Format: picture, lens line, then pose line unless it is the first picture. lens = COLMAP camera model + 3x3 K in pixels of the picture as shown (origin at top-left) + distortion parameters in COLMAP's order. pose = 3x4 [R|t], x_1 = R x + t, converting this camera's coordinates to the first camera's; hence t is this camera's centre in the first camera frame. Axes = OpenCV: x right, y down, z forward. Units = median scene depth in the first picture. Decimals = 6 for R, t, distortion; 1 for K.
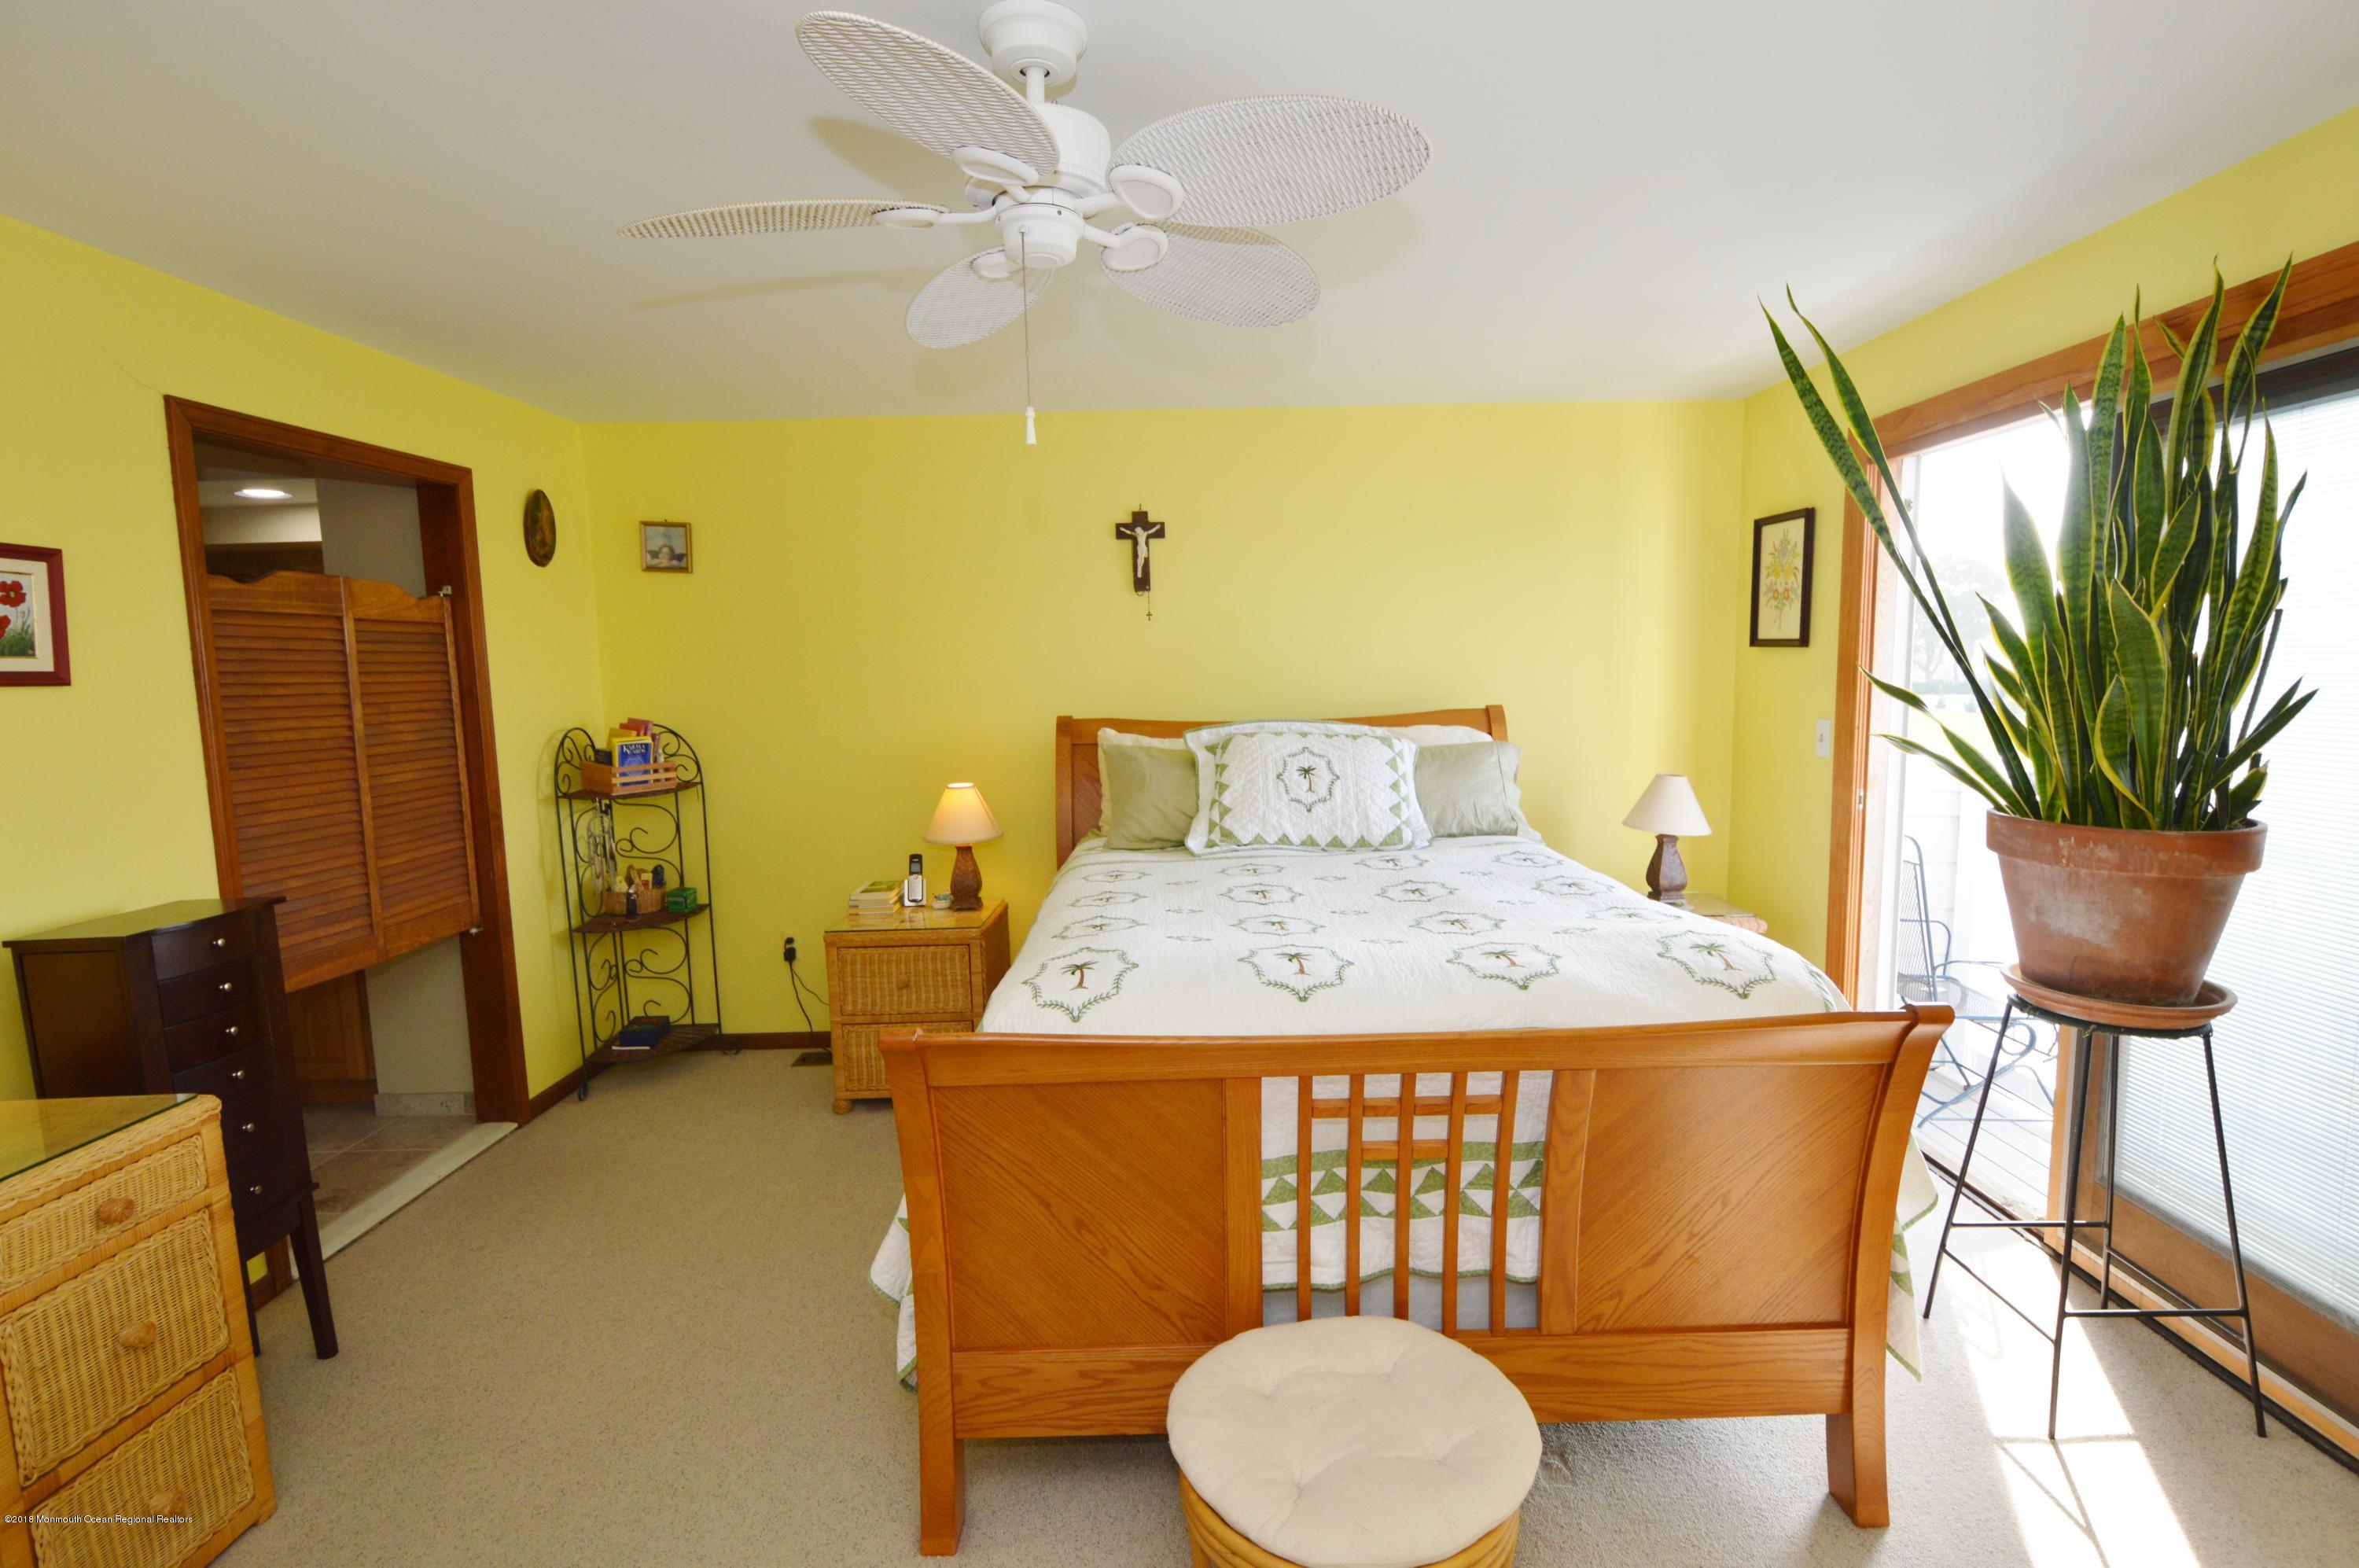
lens RADIAL K [[1099.0, 0, 1212.5], [0, 1099.0, 786.8], [0, 0, 1]] dist [0.003019, -0.011533]
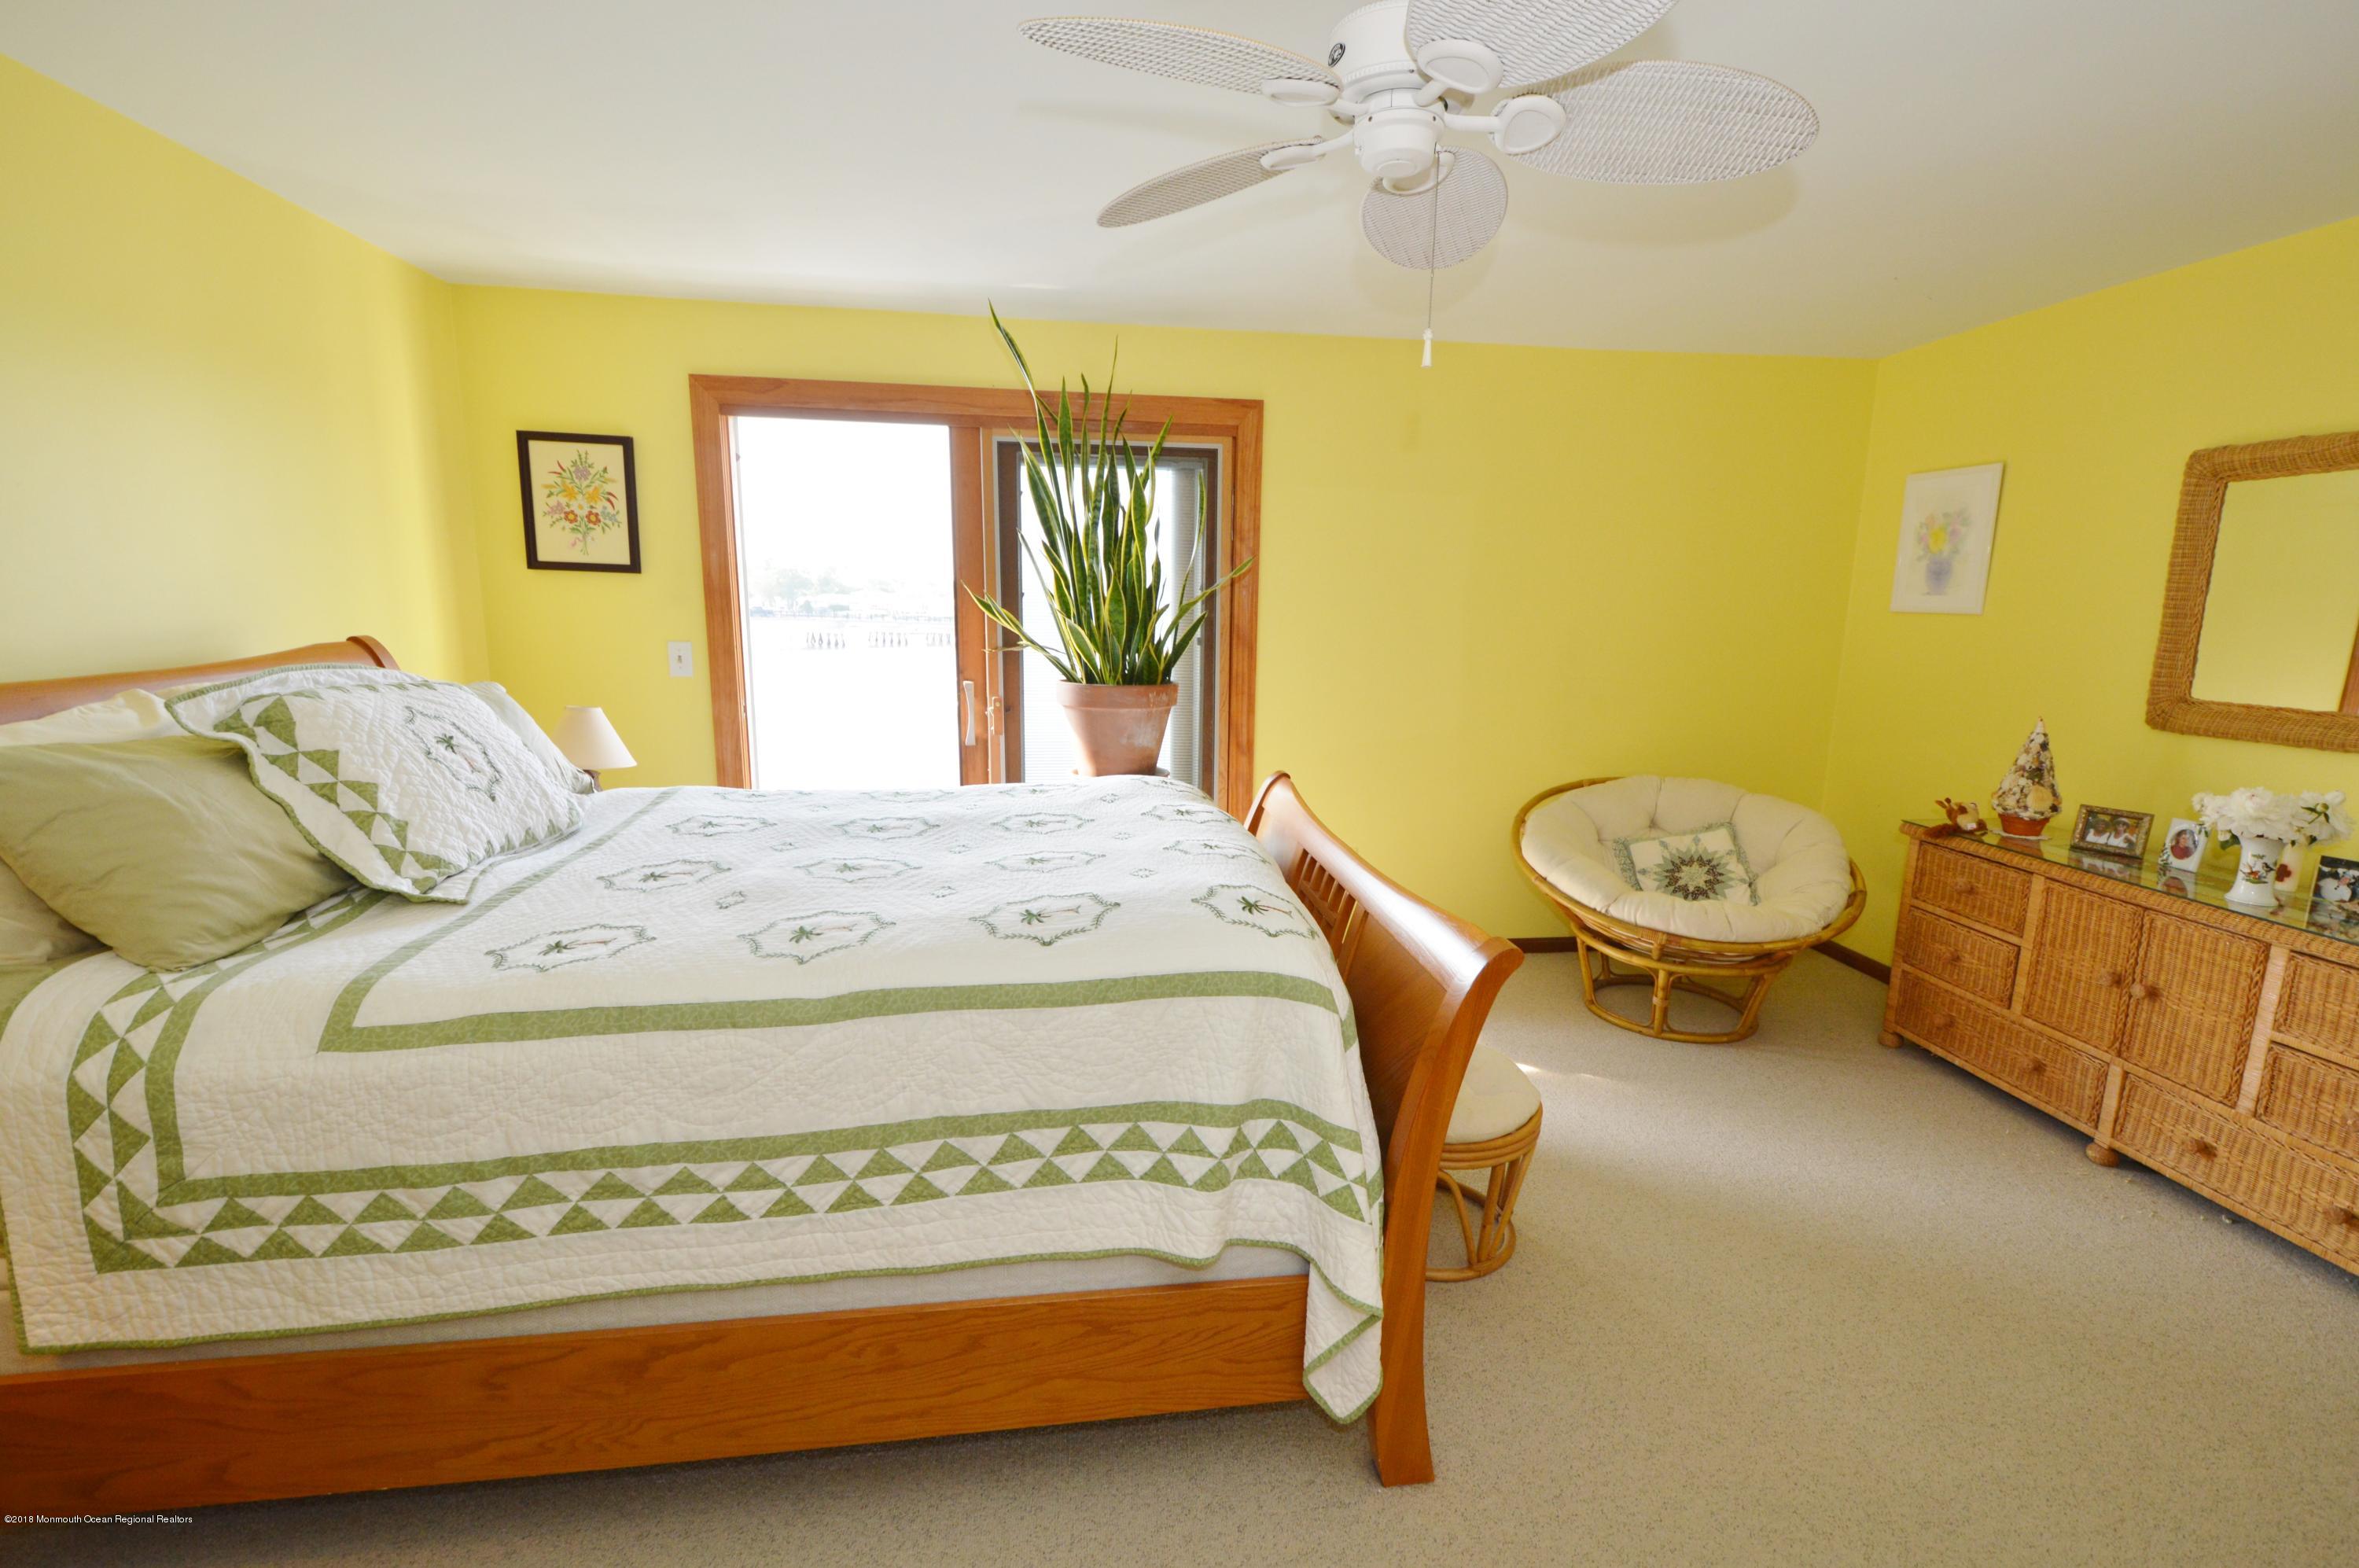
lens RADIAL K [[1034.1, 0, 1169.4], [0, 1034.1, 783.6], [0, 0, 1]] dist [0.008460, -0.008035]
pose [[-0.099982, -0.158847, 0.982228, -0.548059], [0.092269, 0.981440, 0.168112, -0.052898], [-0.990702, 0.107438, -0.083470, 0.643176]]
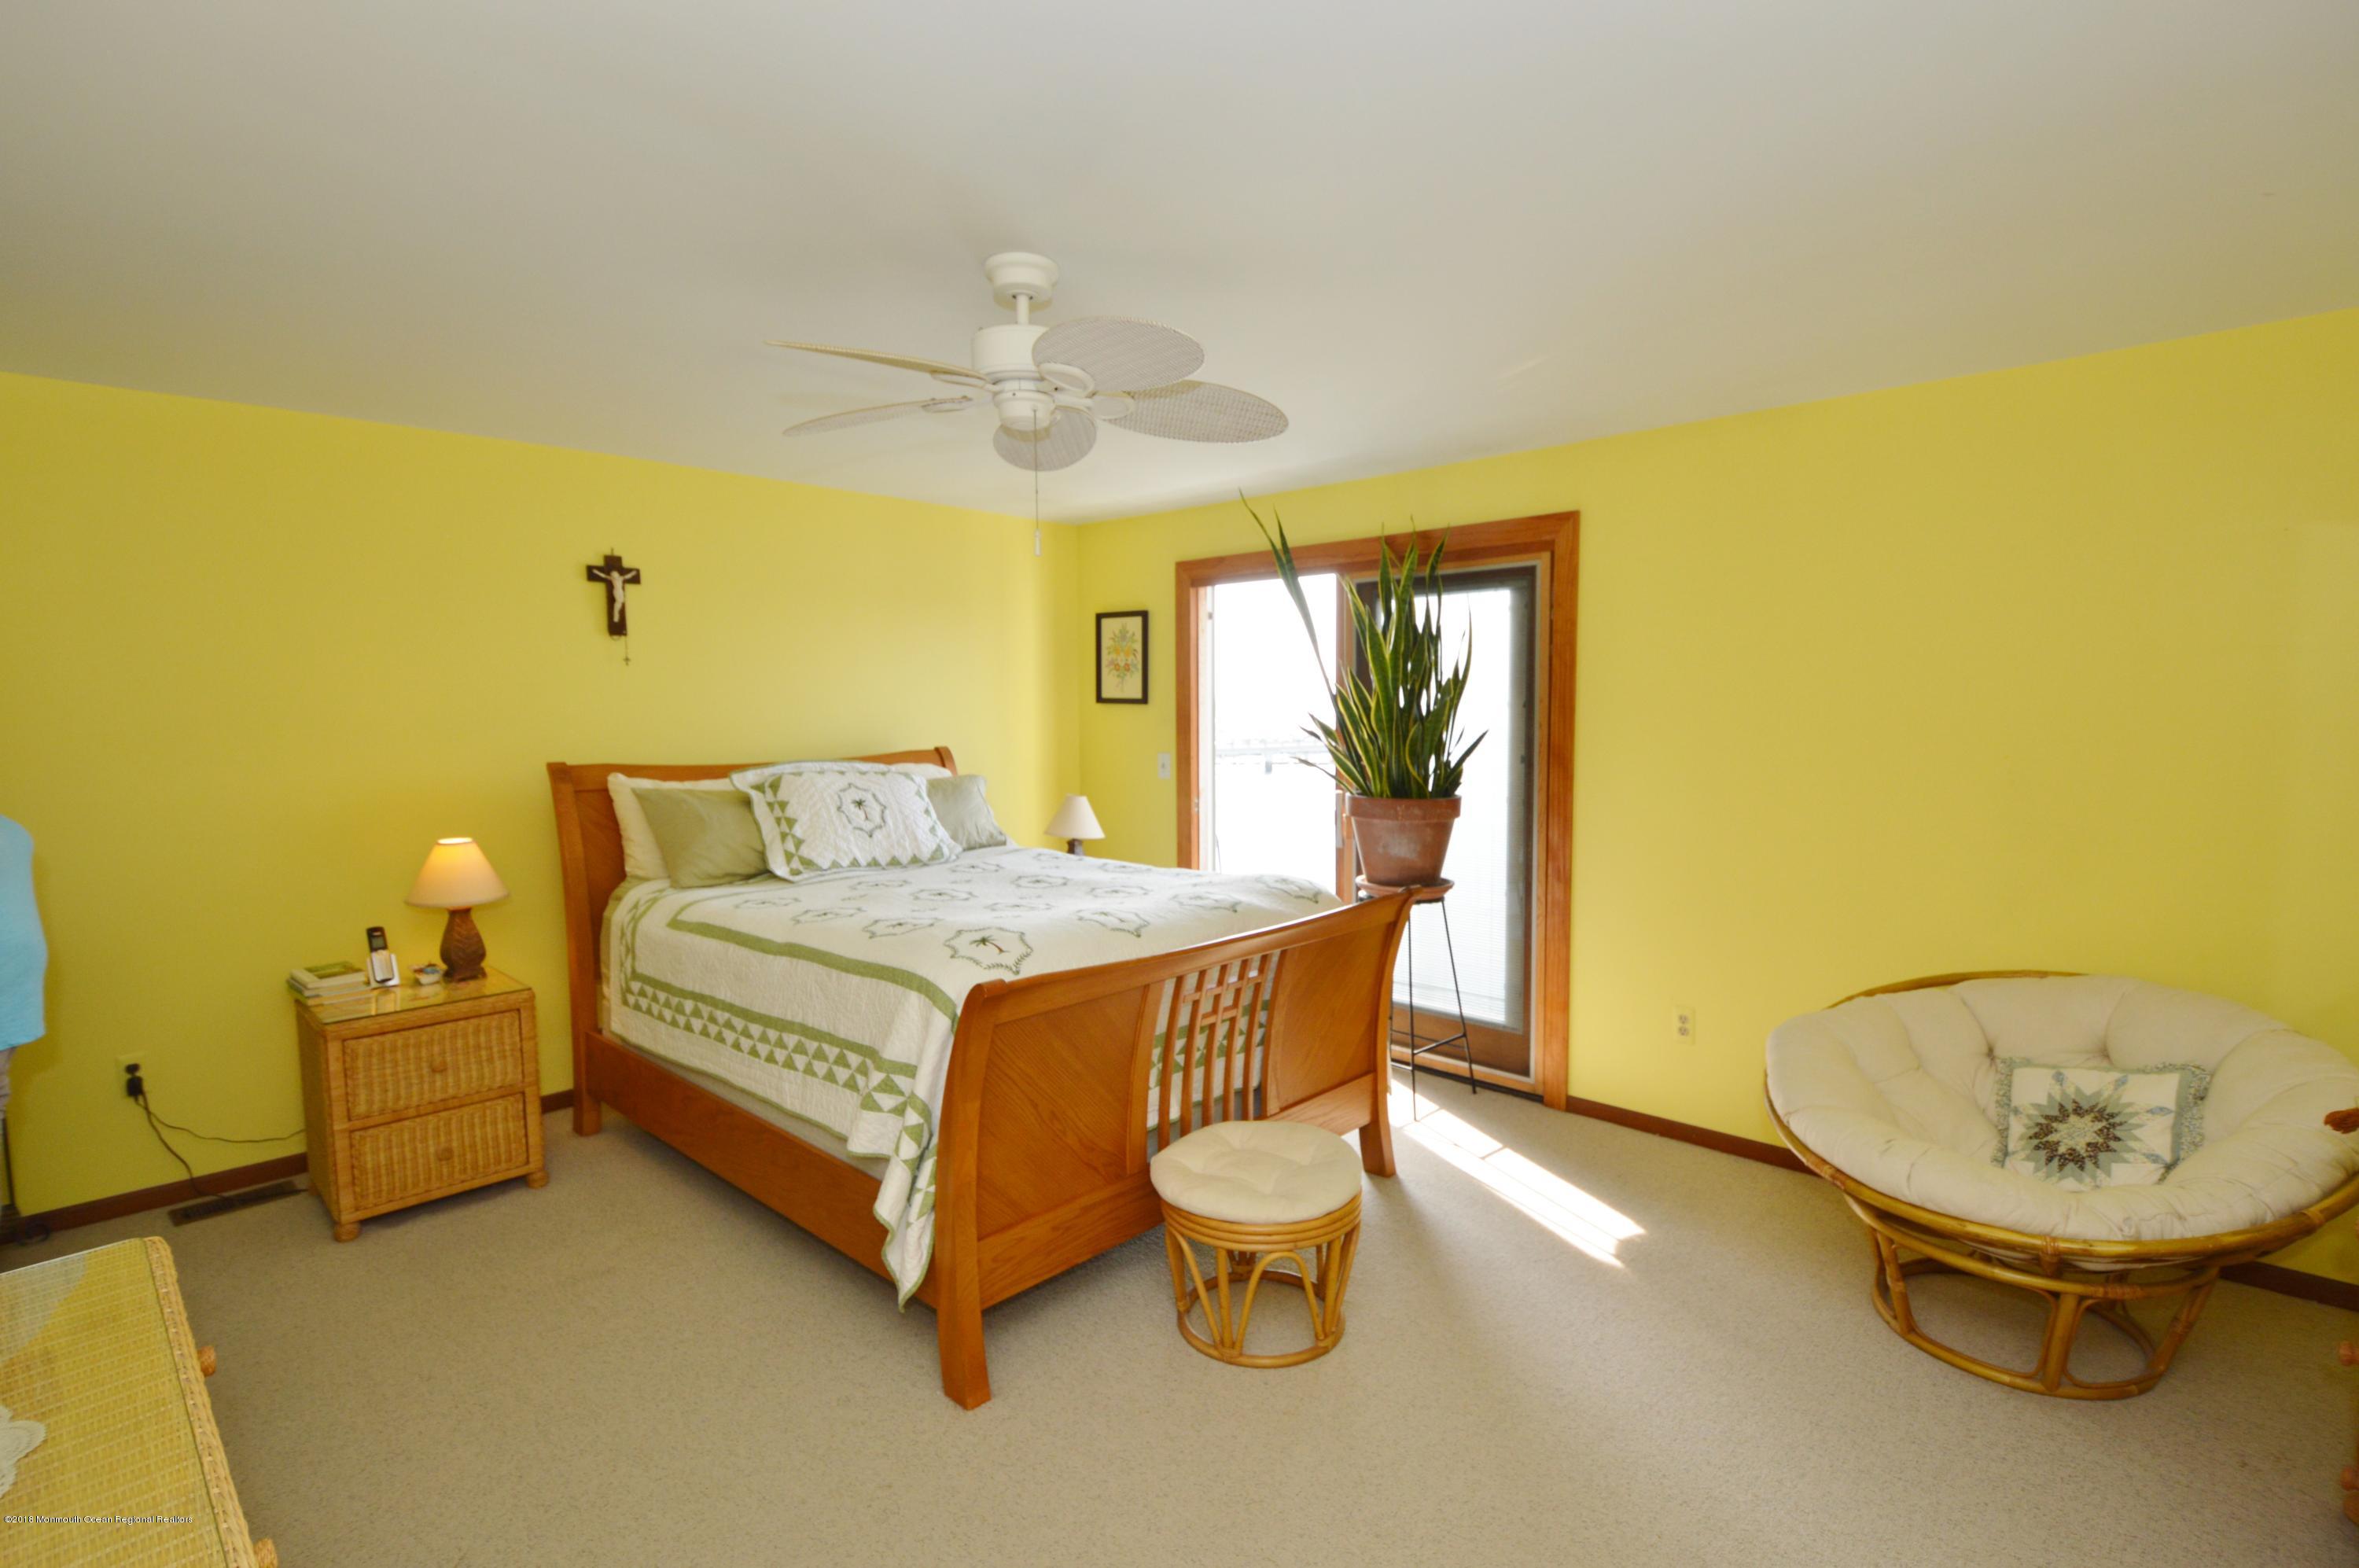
lens RADIAL K [[1088.5, 0, 1179.5], [0, 1088.5, 784.0], [0, 0, 1]] dist [0.009517, -0.017099]
pose [[0.704100, -0.033846, 0.709294, -0.493336], [0.067773, 0.997507, -0.019678, 0.011062], [-0.706859, 0.061926, 0.704638, -0.050752]]
